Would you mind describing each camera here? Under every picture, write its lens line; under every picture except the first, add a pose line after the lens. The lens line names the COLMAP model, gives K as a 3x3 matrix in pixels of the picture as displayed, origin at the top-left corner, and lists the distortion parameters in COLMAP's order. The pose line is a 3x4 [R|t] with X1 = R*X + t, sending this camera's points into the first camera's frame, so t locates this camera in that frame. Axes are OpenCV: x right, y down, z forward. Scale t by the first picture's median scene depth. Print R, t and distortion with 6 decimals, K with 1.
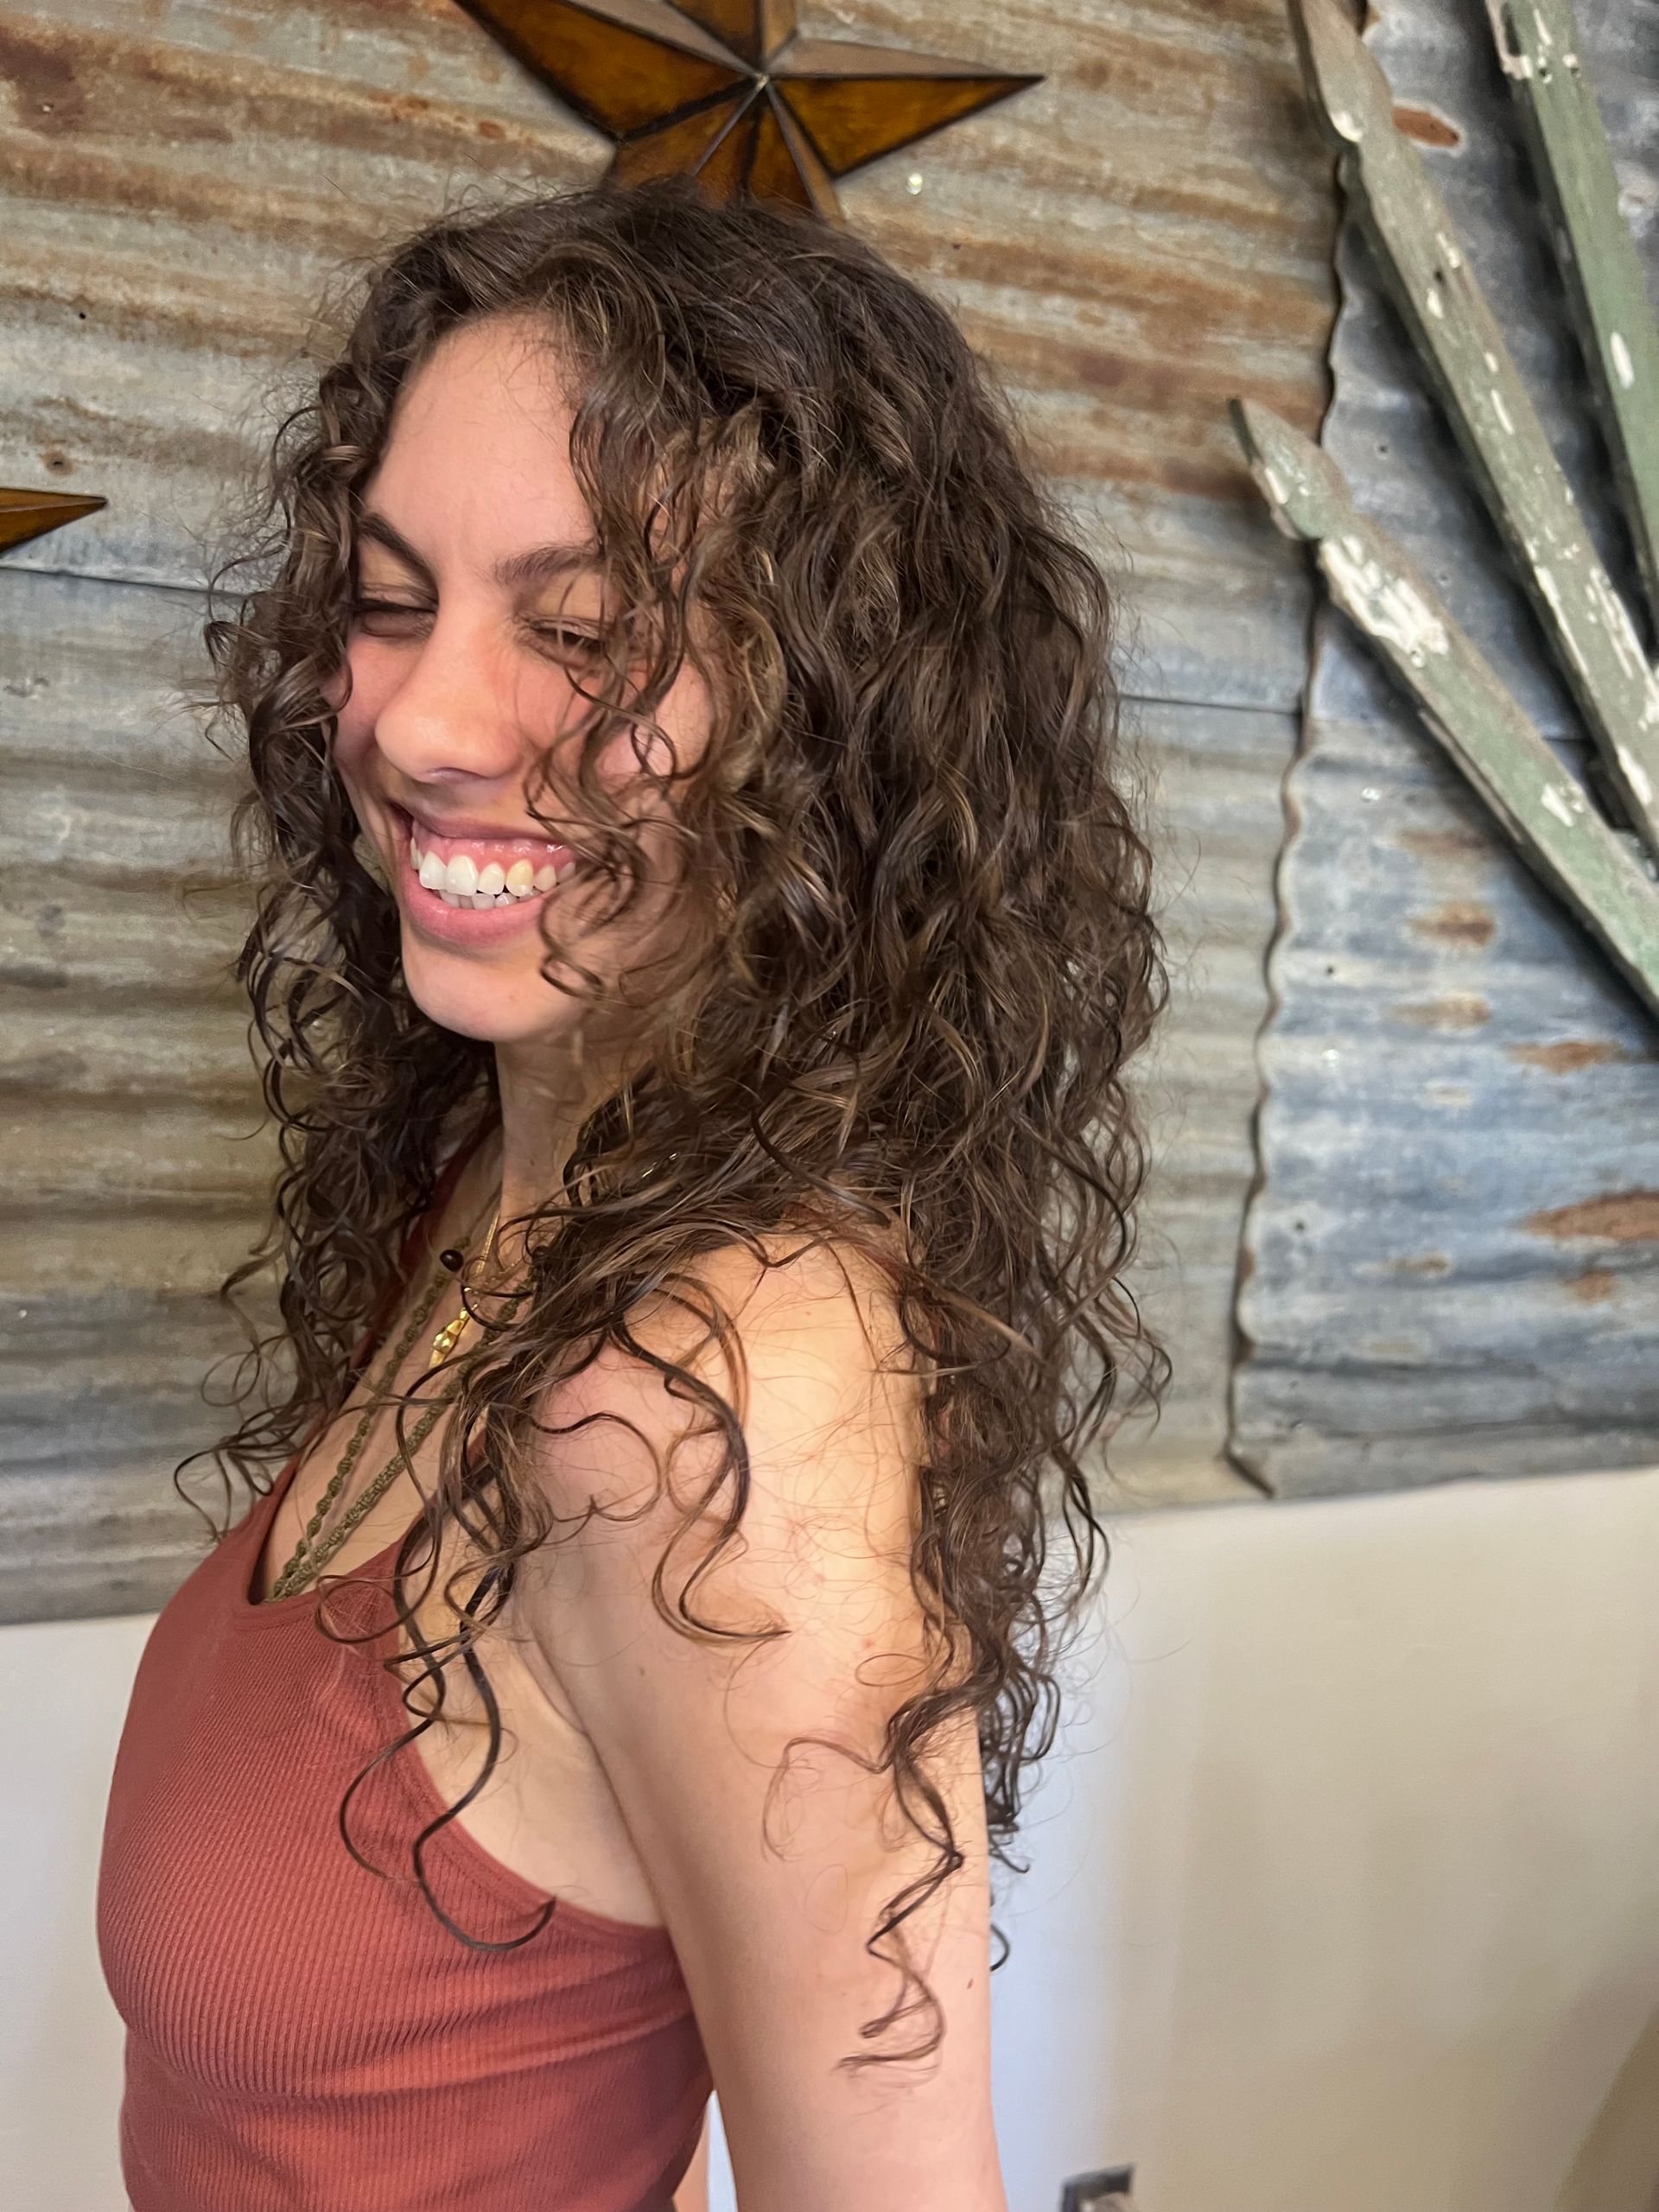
lens RADIAL K [[1699.7, 0, 813.9], [0, 1699.7, 1088.6], [0, 0, 1]] dist [0.037488, -0.055660]
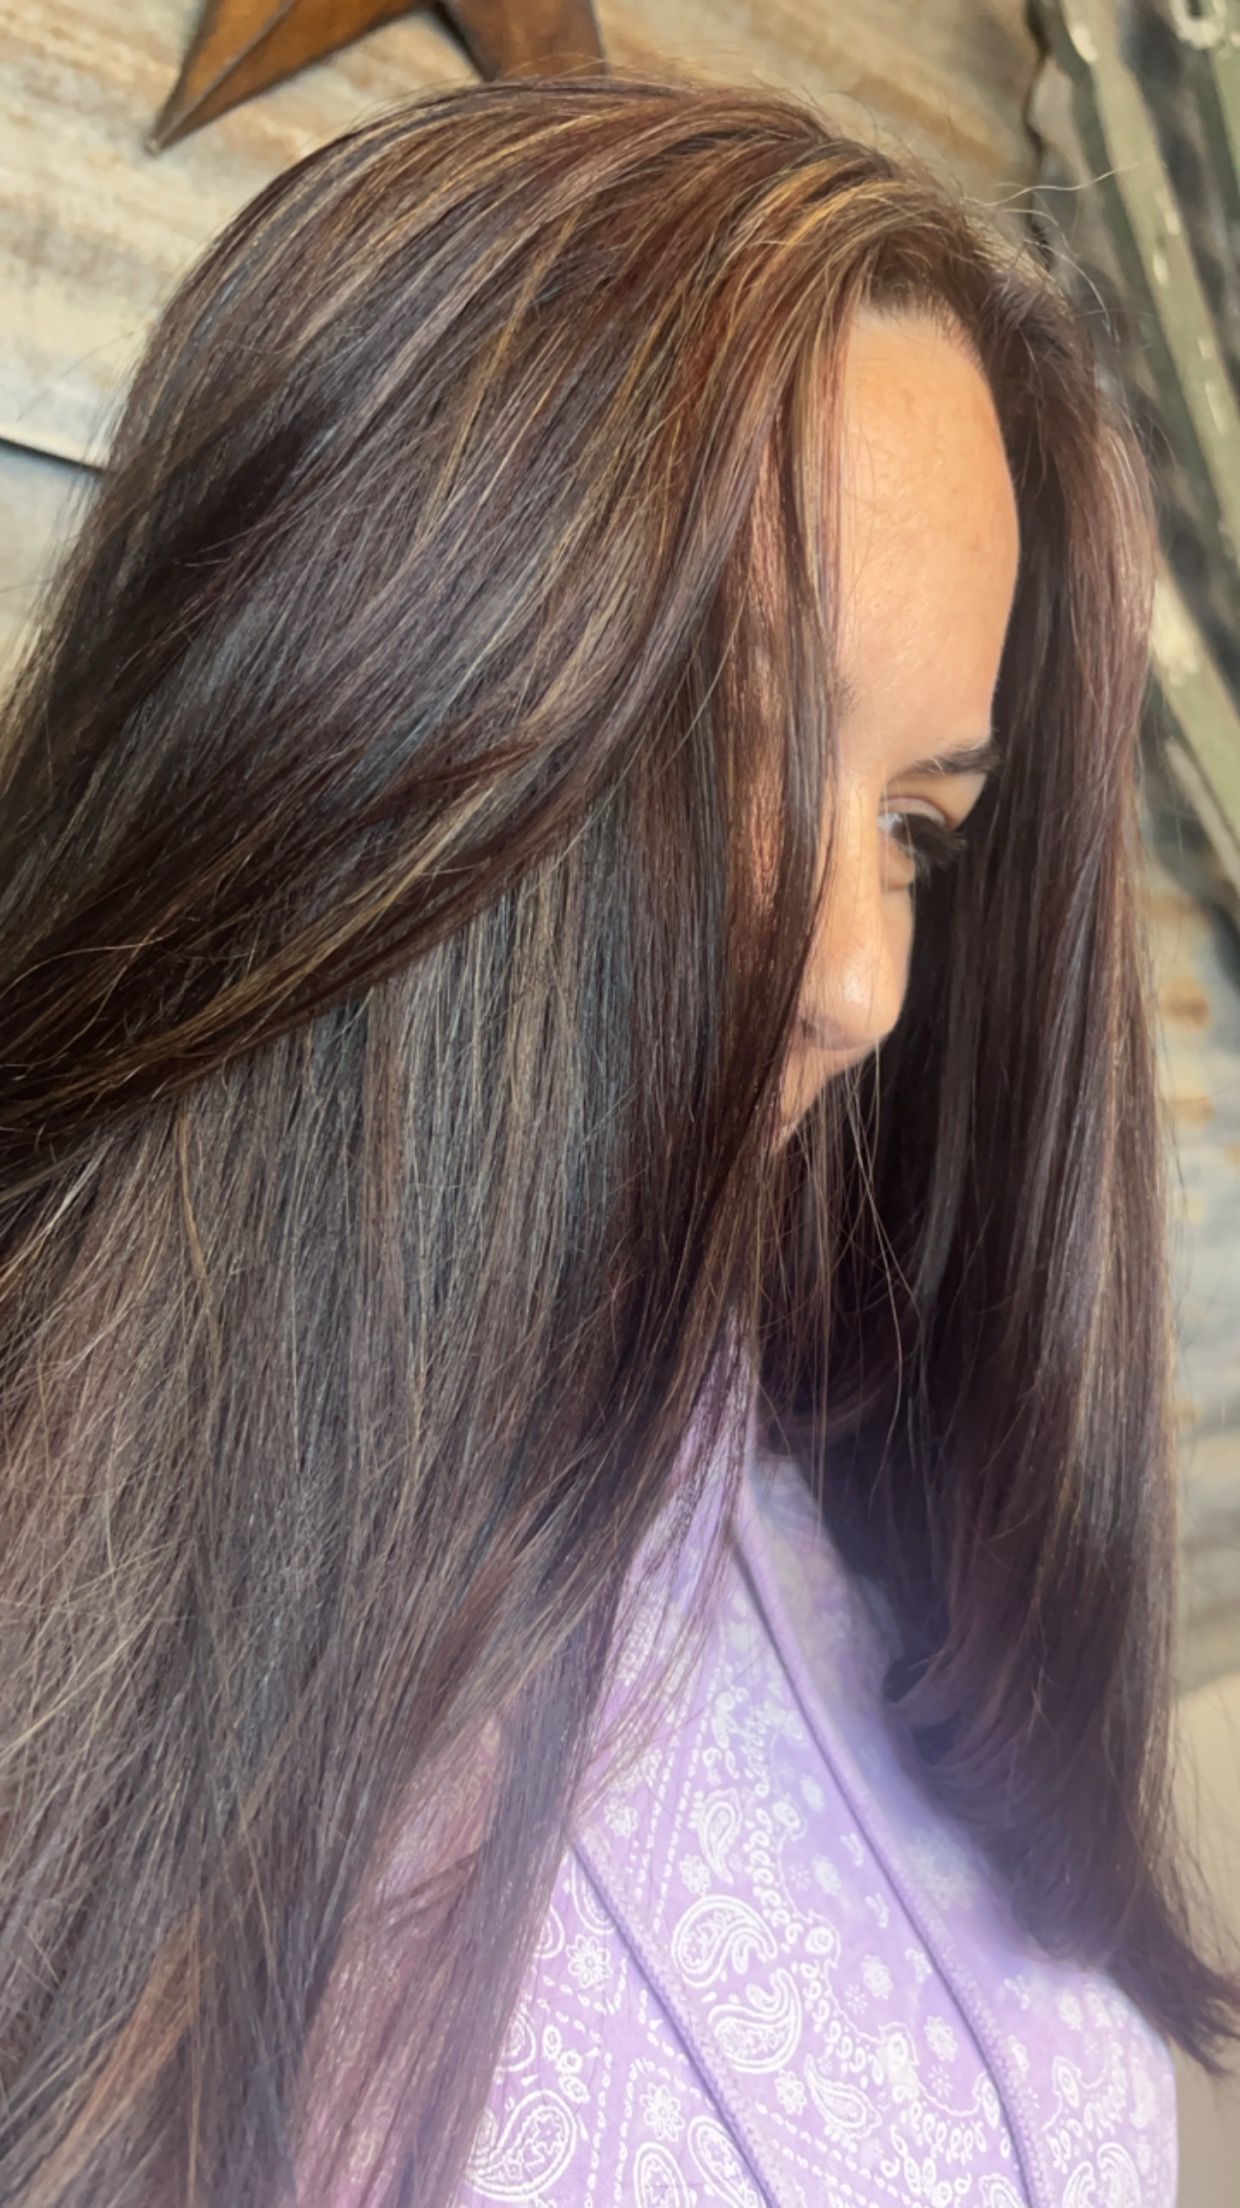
lens RADIAL K [[1783.6, 0, 630.4], [0, 1783.6, 1099.7], [0, 0, 1]] dist [0.012308, -0.010069]
pose [[0.923353, -0.040713, 0.381788, -0.253727], [0.087635, 0.990462, -0.106324, 0.024794], [-0.373818, 0.131633, 0.918114, 0.352641]]
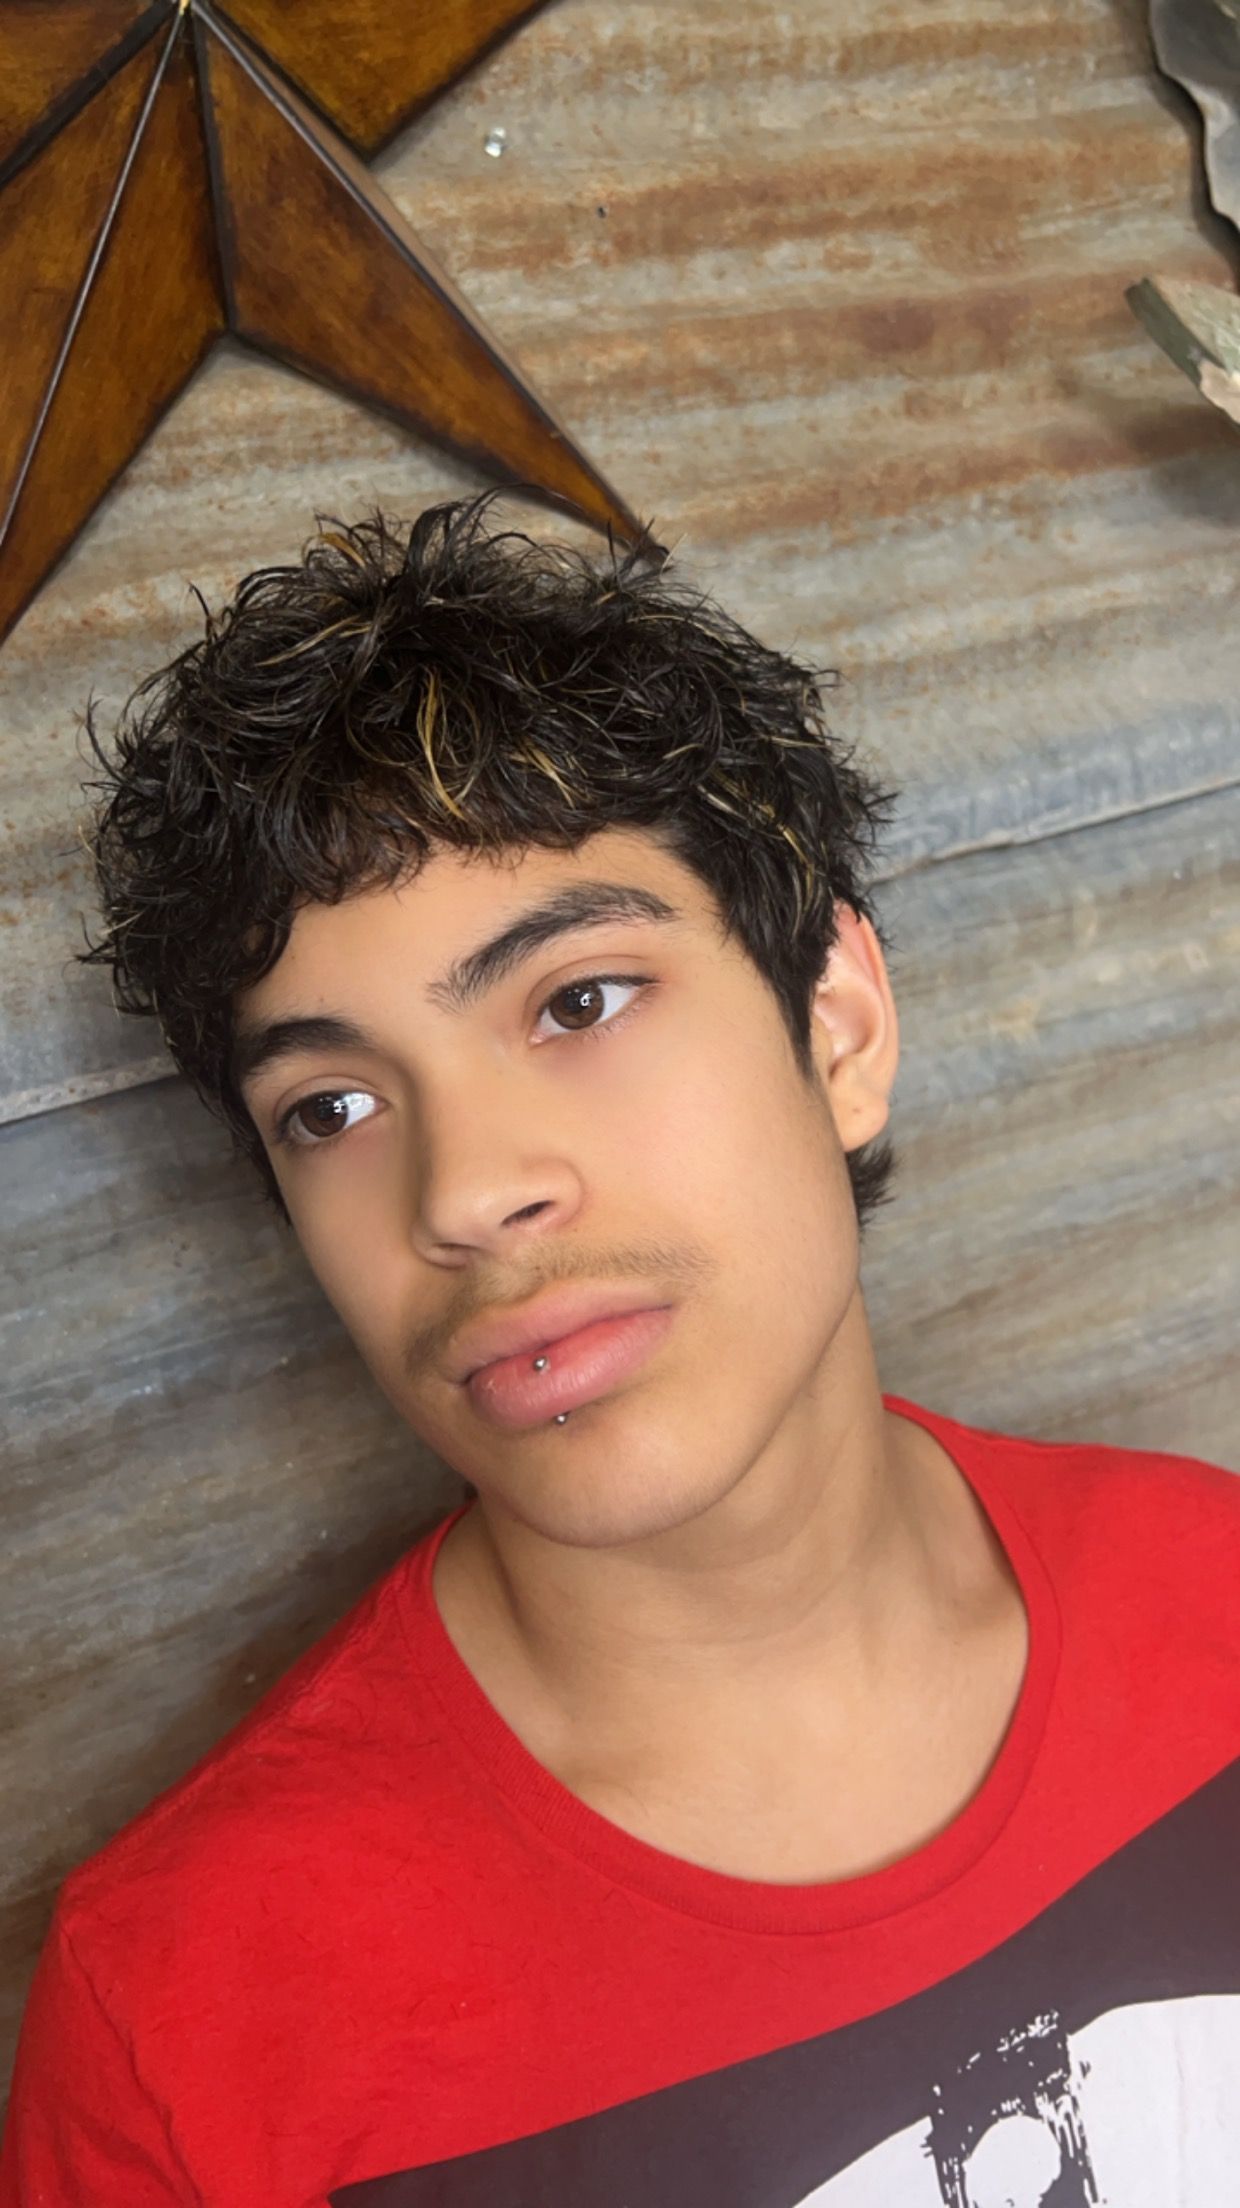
lens RADIAL K [[1783.6, 0, 612.9], [0, 1783.6, 1087.2], [0, 0, 1]] dist [0.012308, -0.010069]
pose [[0.934027, -0.355334, 0.036482, -0.040110], [0.357048, 0.925746, -0.124544, -0.141201], [0.010482, 0.129353, 0.991543, 0.436667]]
